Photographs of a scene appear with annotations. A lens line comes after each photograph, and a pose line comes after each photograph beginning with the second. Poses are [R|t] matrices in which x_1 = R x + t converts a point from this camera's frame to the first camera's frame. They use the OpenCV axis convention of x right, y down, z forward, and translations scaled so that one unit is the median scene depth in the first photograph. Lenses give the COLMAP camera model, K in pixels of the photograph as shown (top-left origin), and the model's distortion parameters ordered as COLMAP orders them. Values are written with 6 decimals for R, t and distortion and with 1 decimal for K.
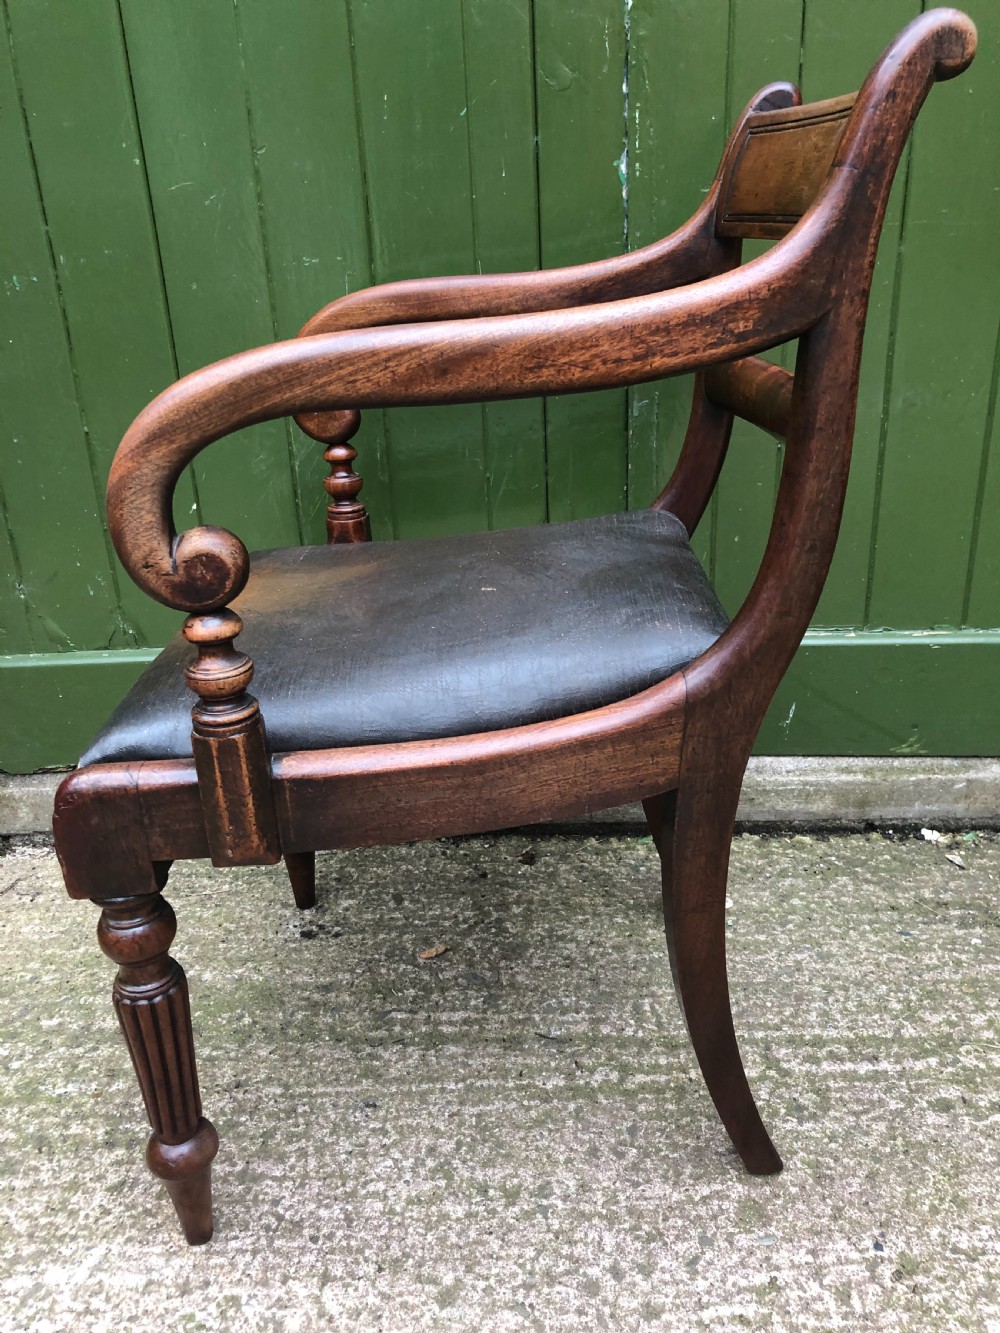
lens RADIAL K [[1094.5, 0, 501.4], [0, 1094.5, 655.0], [0, 0, 1]] dist [-0.001976, 0.034780]
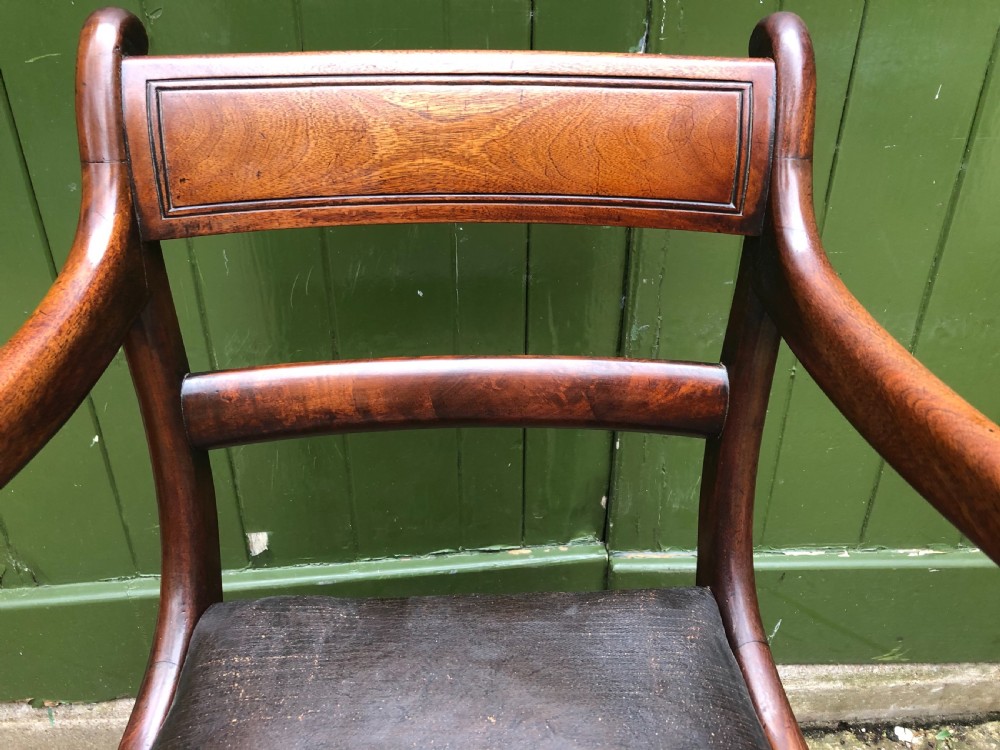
lens RADIAL K [[821.1, 0, 504.4], [0, 821.1, 366.6], [0, 0, 1]] dist [-0.001976, 0.034780]
pose [[0.992663, -0.011421, 0.120371, -0.066096], [-0.001260, 0.994498, 0.104747, -0.324973], [-0.120905, -0.104130, 0.987187, 0.466167]]
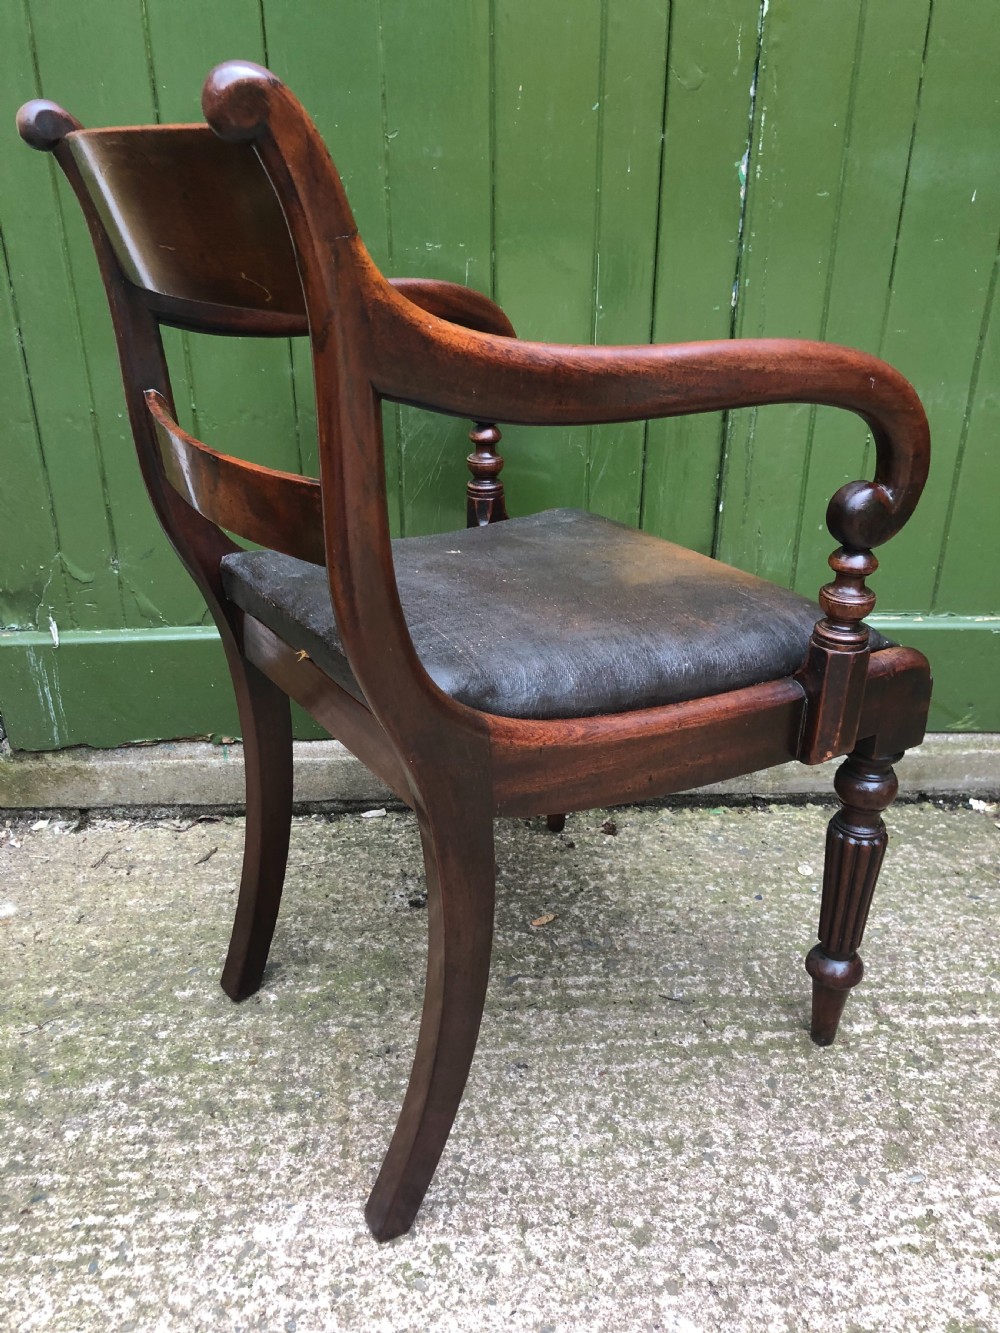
lens RADIAL K [[1094.5, 0, 500.1], [0, 1094.5, 661.8], [0, 0, 1]] dist [-0.001976, 0.034780]
pose [[0.995960, 0.007139, 0.089518, -0.235283], [-0.011304, 0.998872, 0.046112, -0.028388], [-0.089088, -0.046938, 0.994917, -0.034817]]
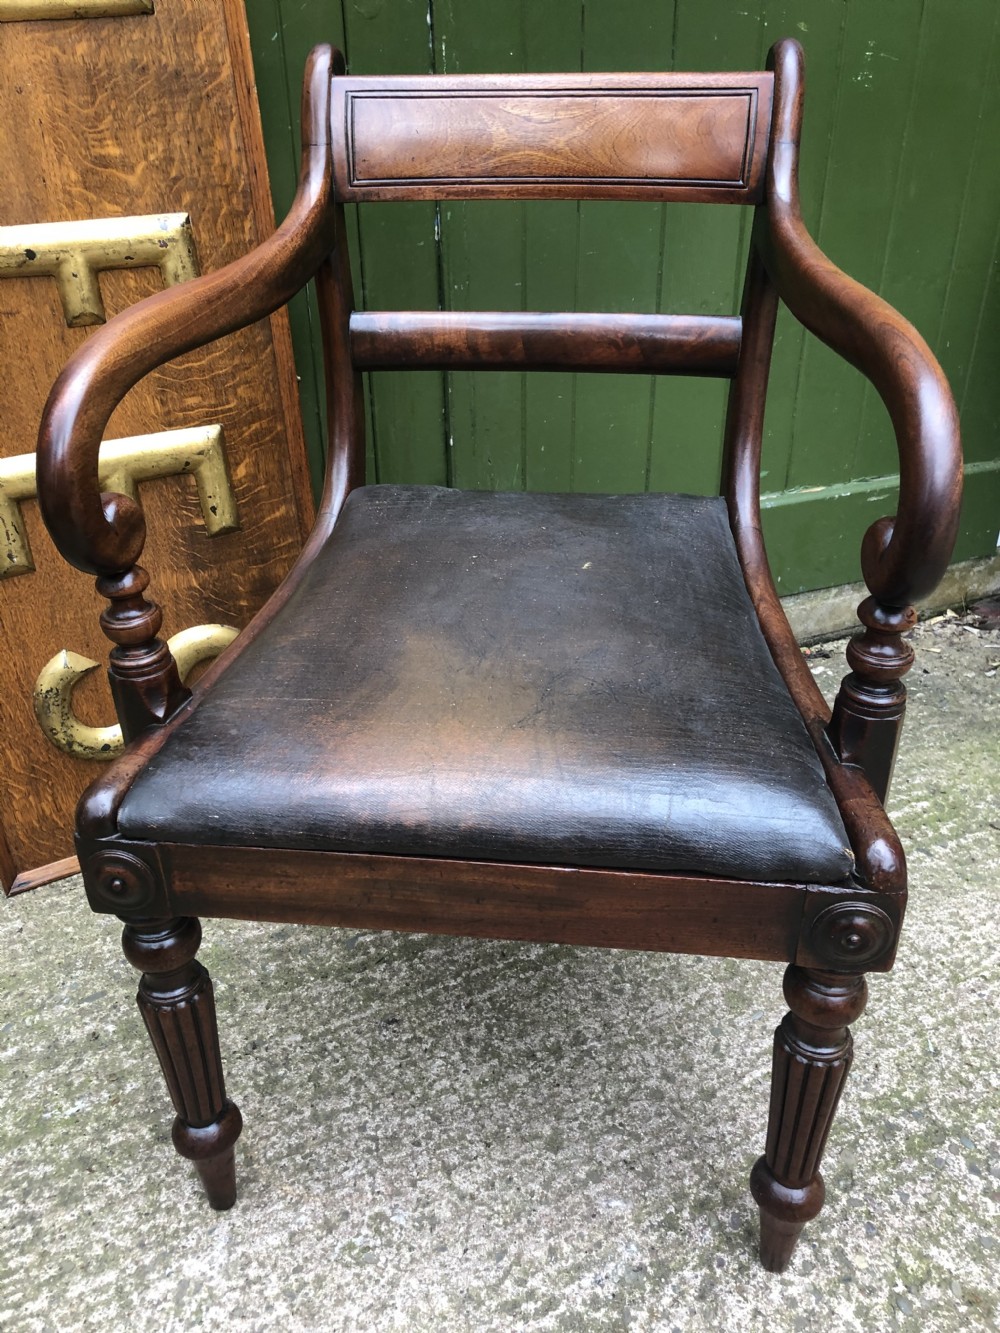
lens RADIAL K [[1094.5, 0, 493.6], [0, 1094.5, 657.8], [0, 0, 1]] dist [-0.001976, 0.034780]
pose [[0.902297, -0.184958, 0.389423, -0.378234], [0.139873, 0.980024, 0.141380, -0.078521], [-0.407794, -0.073097, 0.910144, 0.002175]]
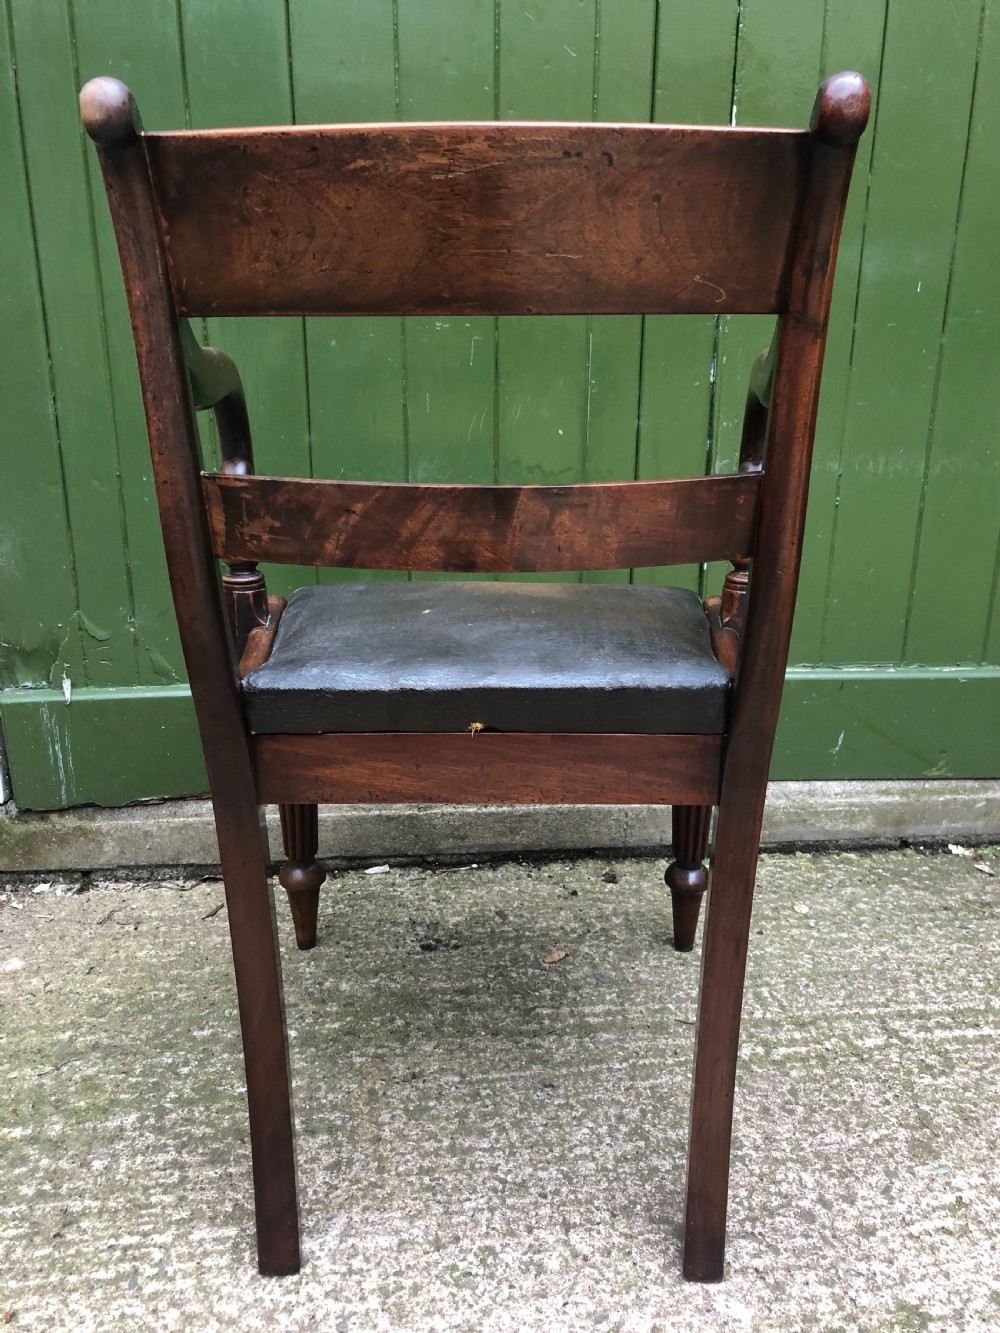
lens RADIAL K [[1094.5, 0, 503.9], [0, 1094.5, 658.0], [0, 0, 1]] dist [-0.001976, 0.034780]
pose [[0.989452, 0.008214, 0.144627, -0.317096], [0.004658, 0.996071, -0.088441, 0.087539], [-0.144785, 0.088181, 0.985526, -0.086613]]
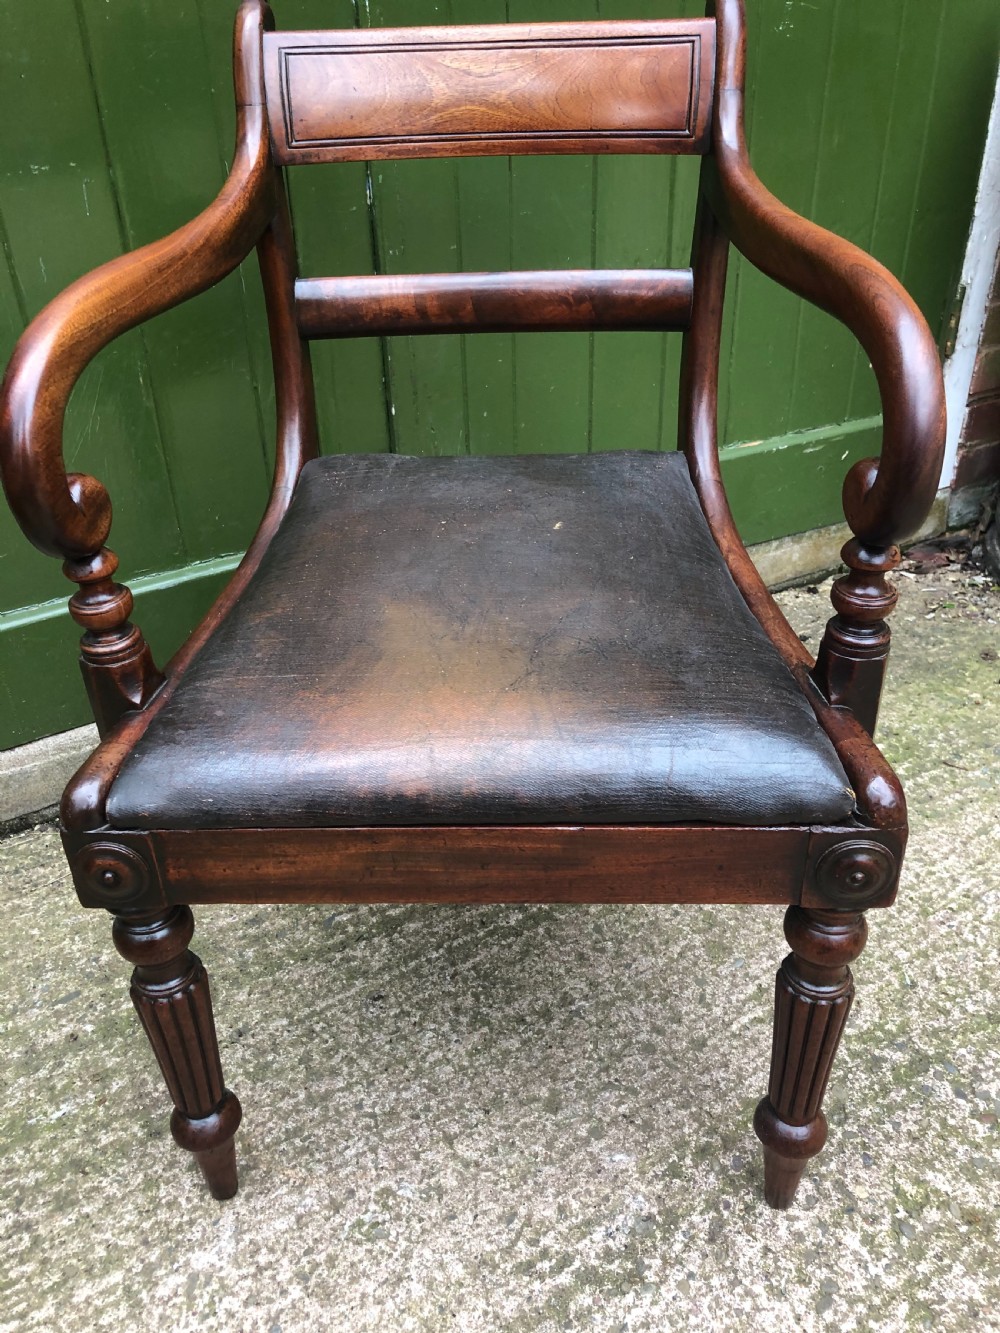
lens RADIAL K [[1094.5, 0, 487.3], [0, 1094.5, 657.4], [0, 0, 1]] dist [-0.001976, 0.034780]
pose [[0.862142, -0.246364, 0.442736, -0.414103], [0.186978, 0.966848, 0.173908, -0.076964], [-0.470903, -0.067151, 0.879626, 0.028521]]
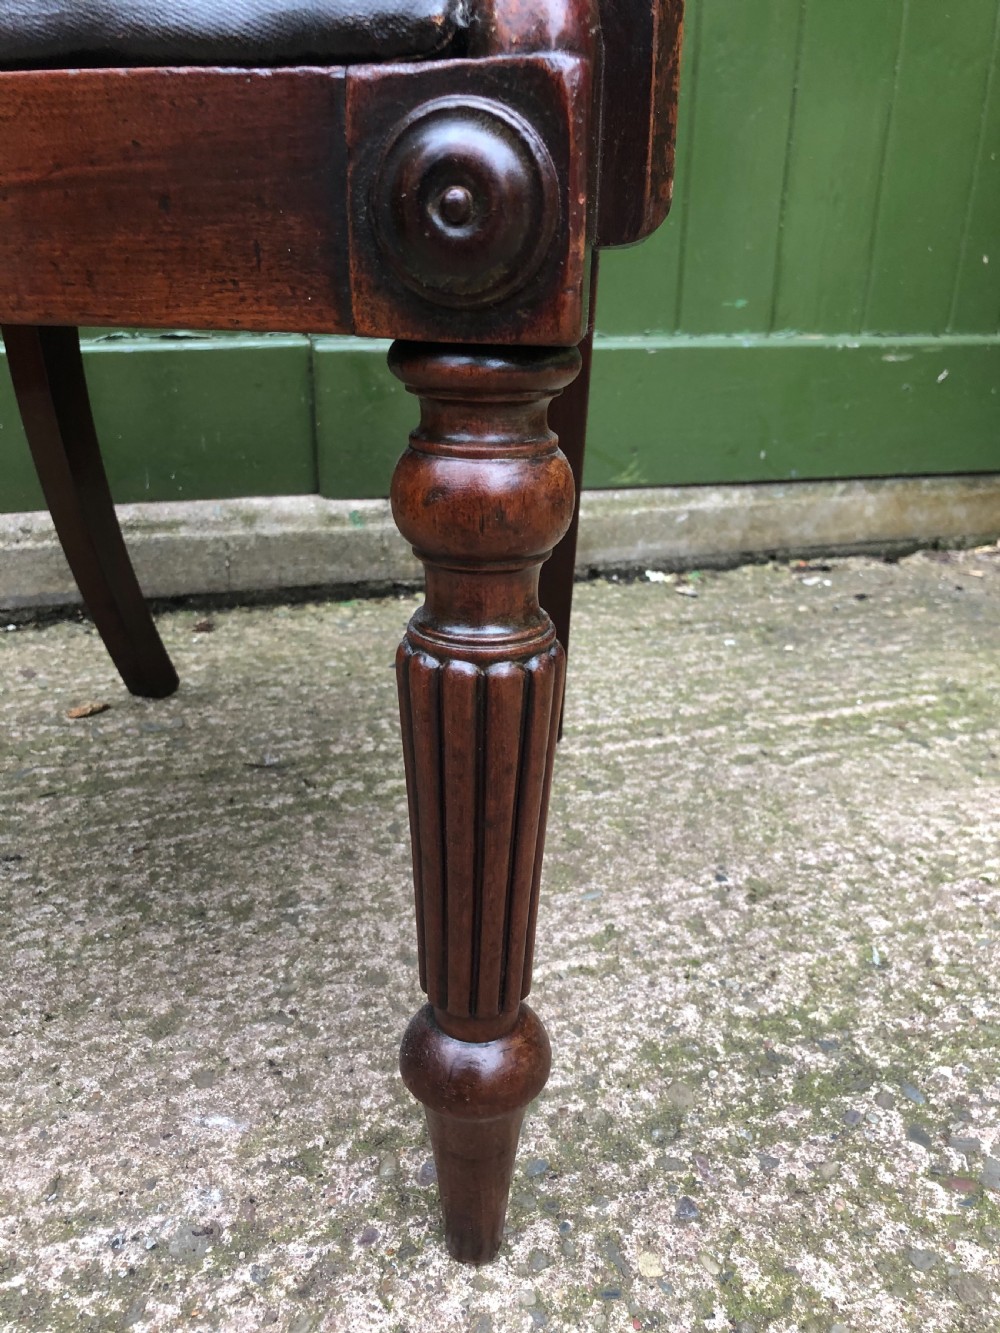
lens RADIAL K [[1094.5, 0, 498.4], [0, 1094.5, 672.0], [0, 0, 1]] dist [-0.001976, 0.034780]
pose [[0.941720, -0.071880, 0.328628, -0.049108], [0.076032, 0.997105, 0.000217, 0.314173], [-0.327693, 0.024782, 0.944459, 0.249610]]
